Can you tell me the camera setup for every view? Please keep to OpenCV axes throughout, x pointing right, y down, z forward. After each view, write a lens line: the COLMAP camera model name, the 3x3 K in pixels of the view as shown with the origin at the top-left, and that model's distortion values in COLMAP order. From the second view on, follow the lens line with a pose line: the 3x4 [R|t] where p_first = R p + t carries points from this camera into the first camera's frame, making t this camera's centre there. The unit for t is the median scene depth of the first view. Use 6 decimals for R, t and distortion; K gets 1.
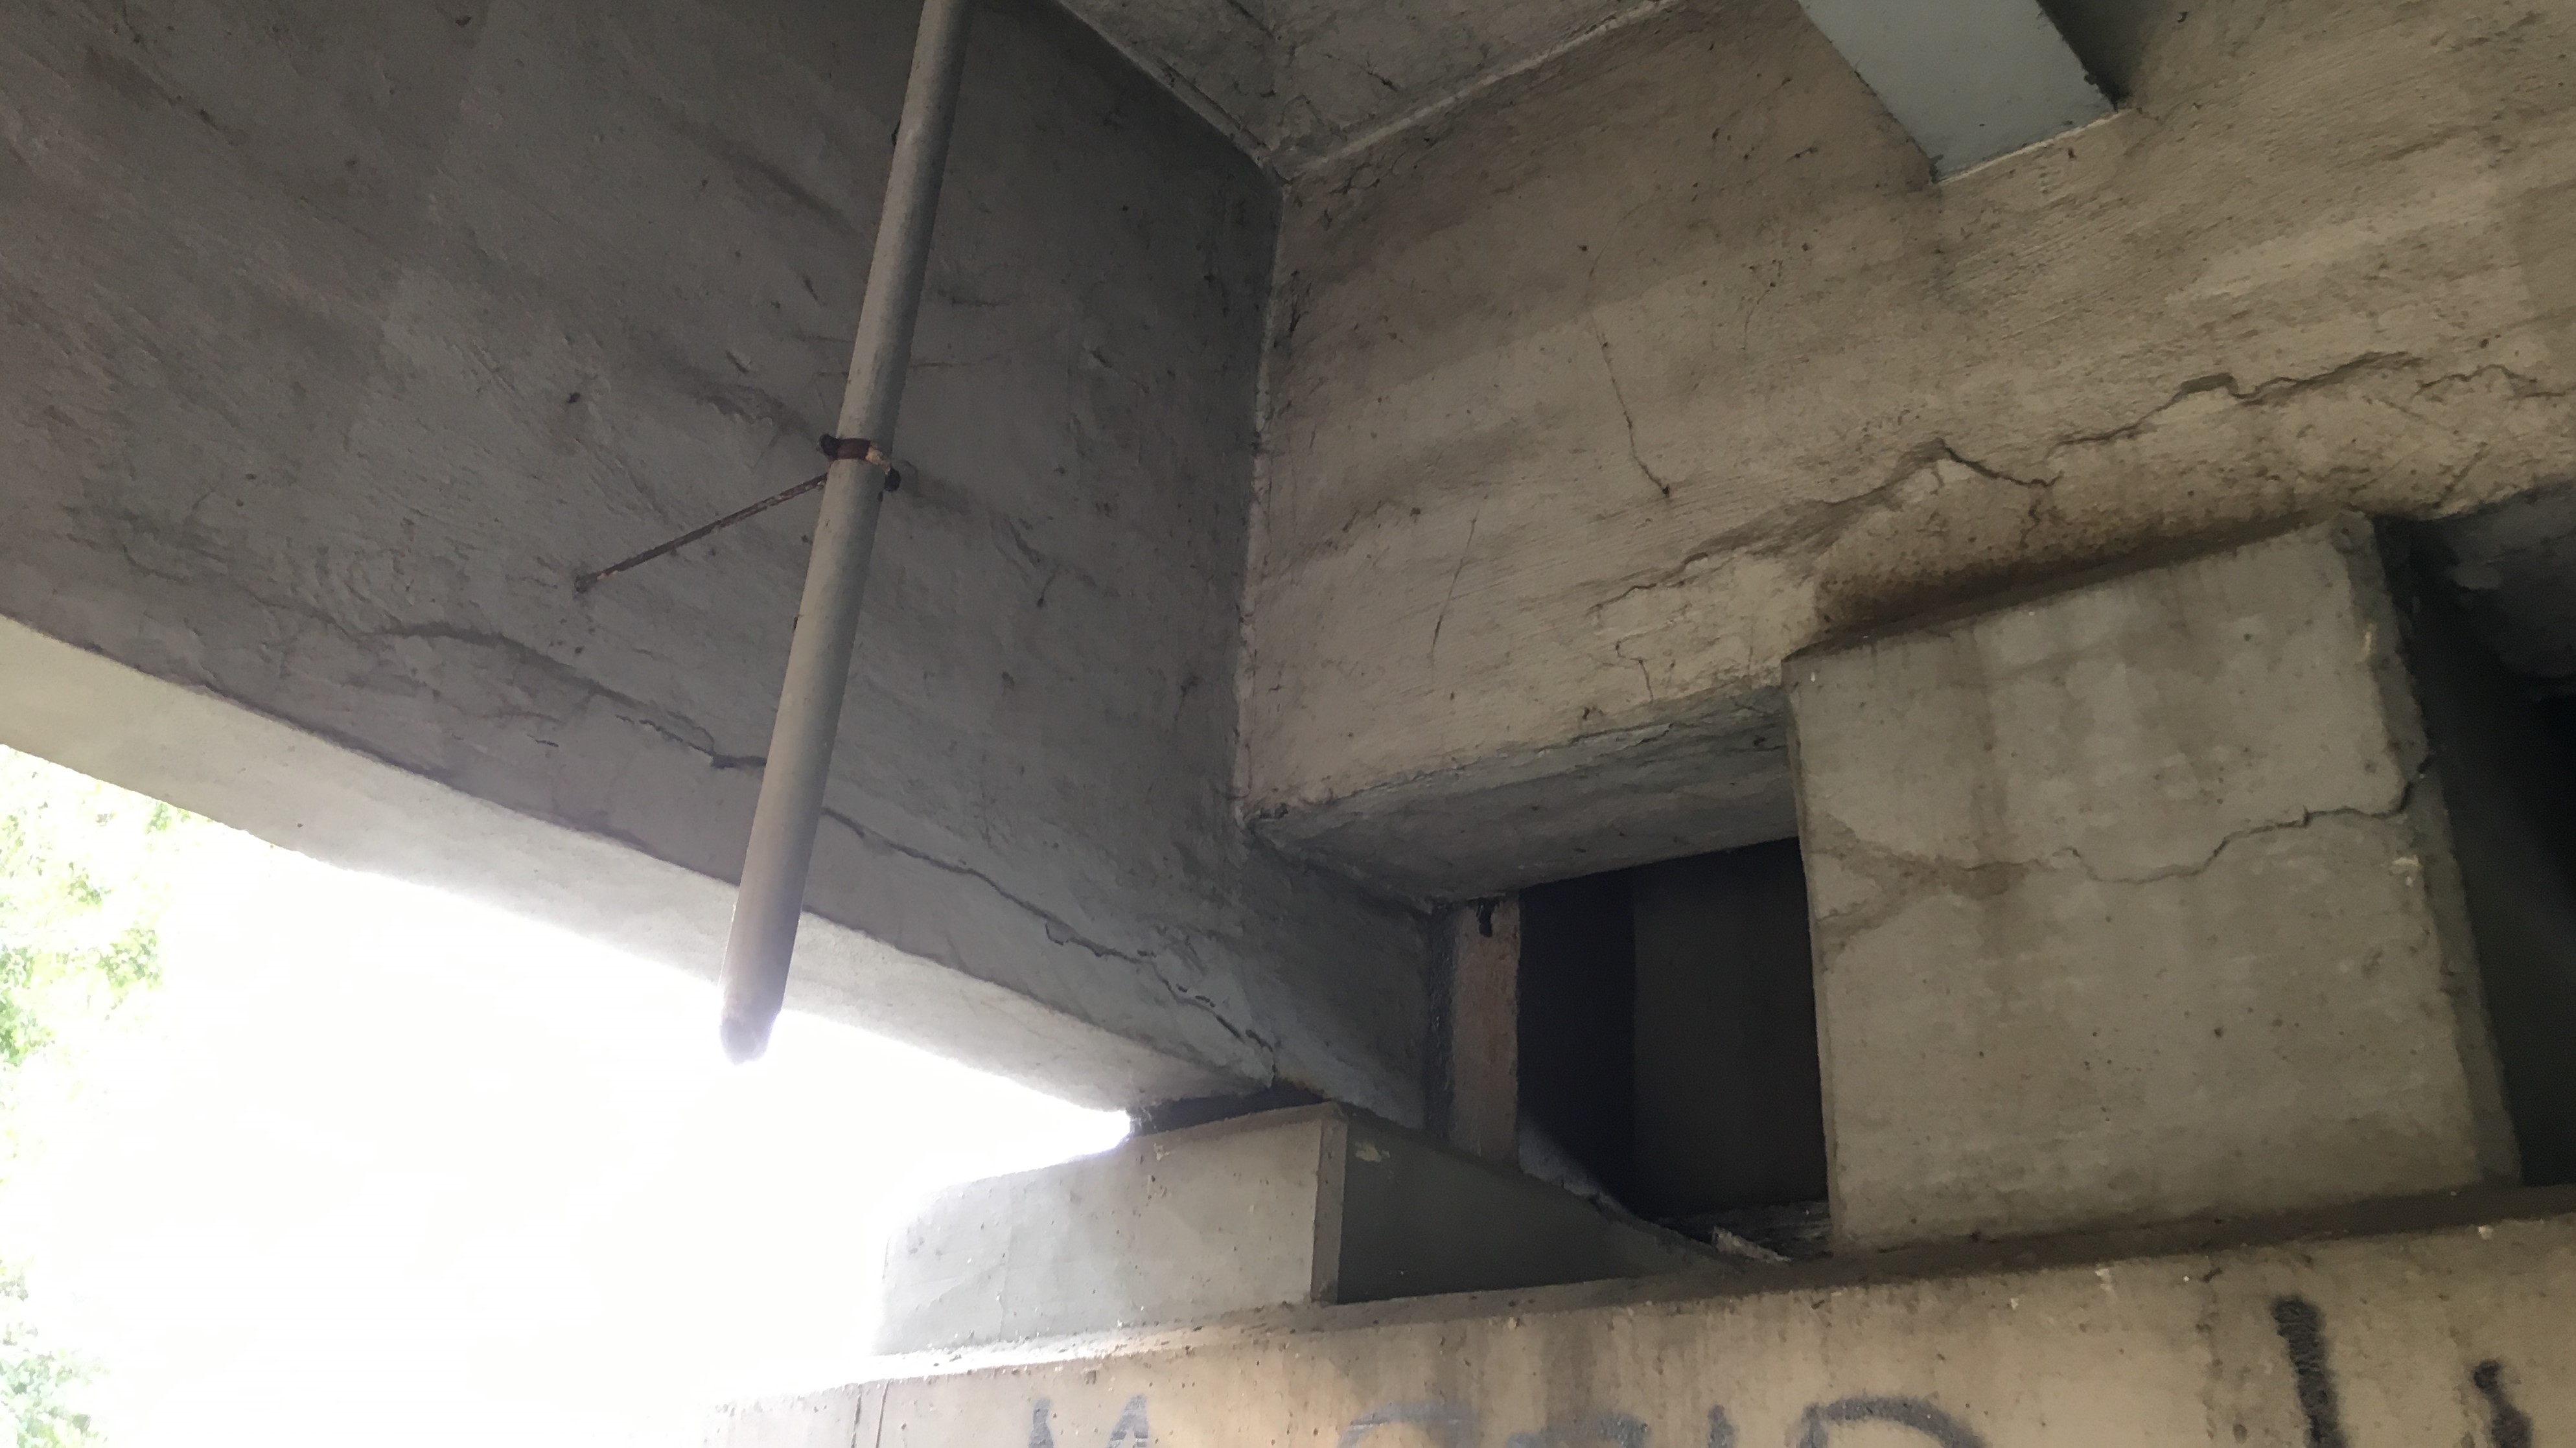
lens RADIAL K [[2170.6, 0, 1293.2], [0, 2170.6, 529.8], [0, 0, 1]] dist [0.114288, -0.167807]
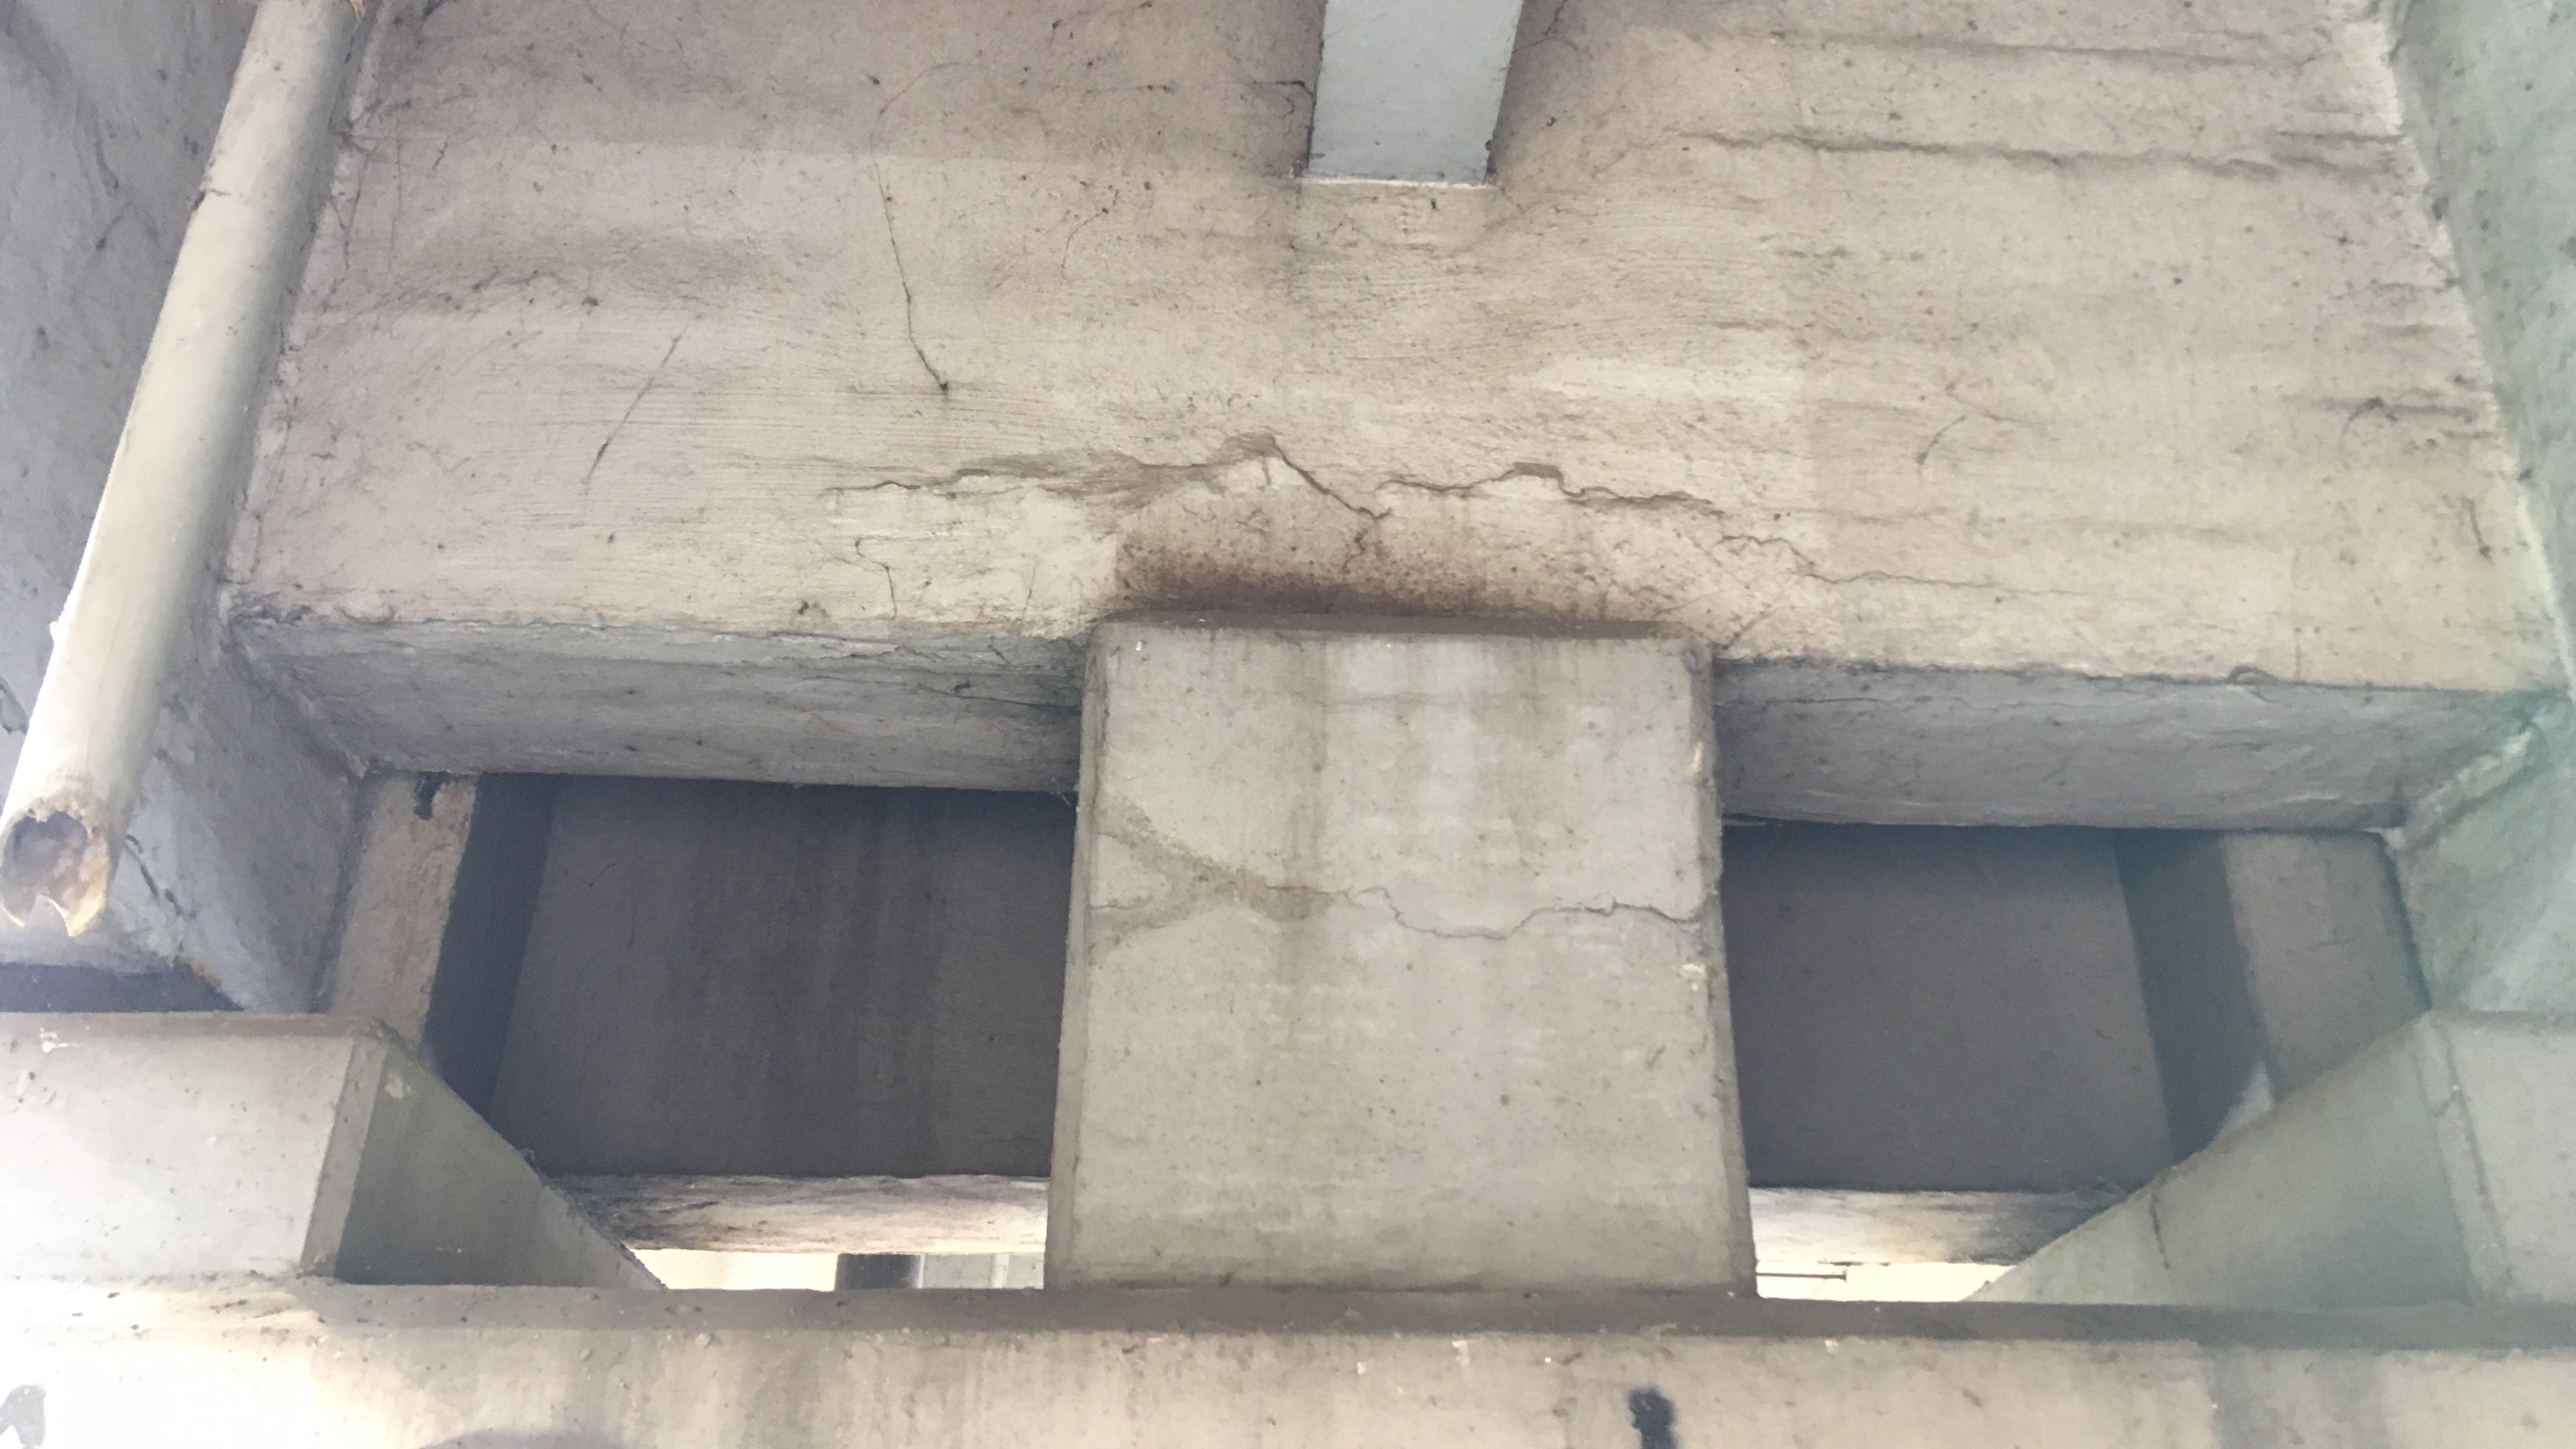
lens RADIAL K [[2171.1, 0, 1293.2], [0, 2171.1, 530.2], [0, 0, 1]] dist [0.114288, -0.167807]
pose [[0.744481, 0.282080, 0.605127, -0.282644], [-0.300114, 0.951021, -0.074092, 0.070762], [-0.596389, -0.126447, 0.792674, 0.253257]]
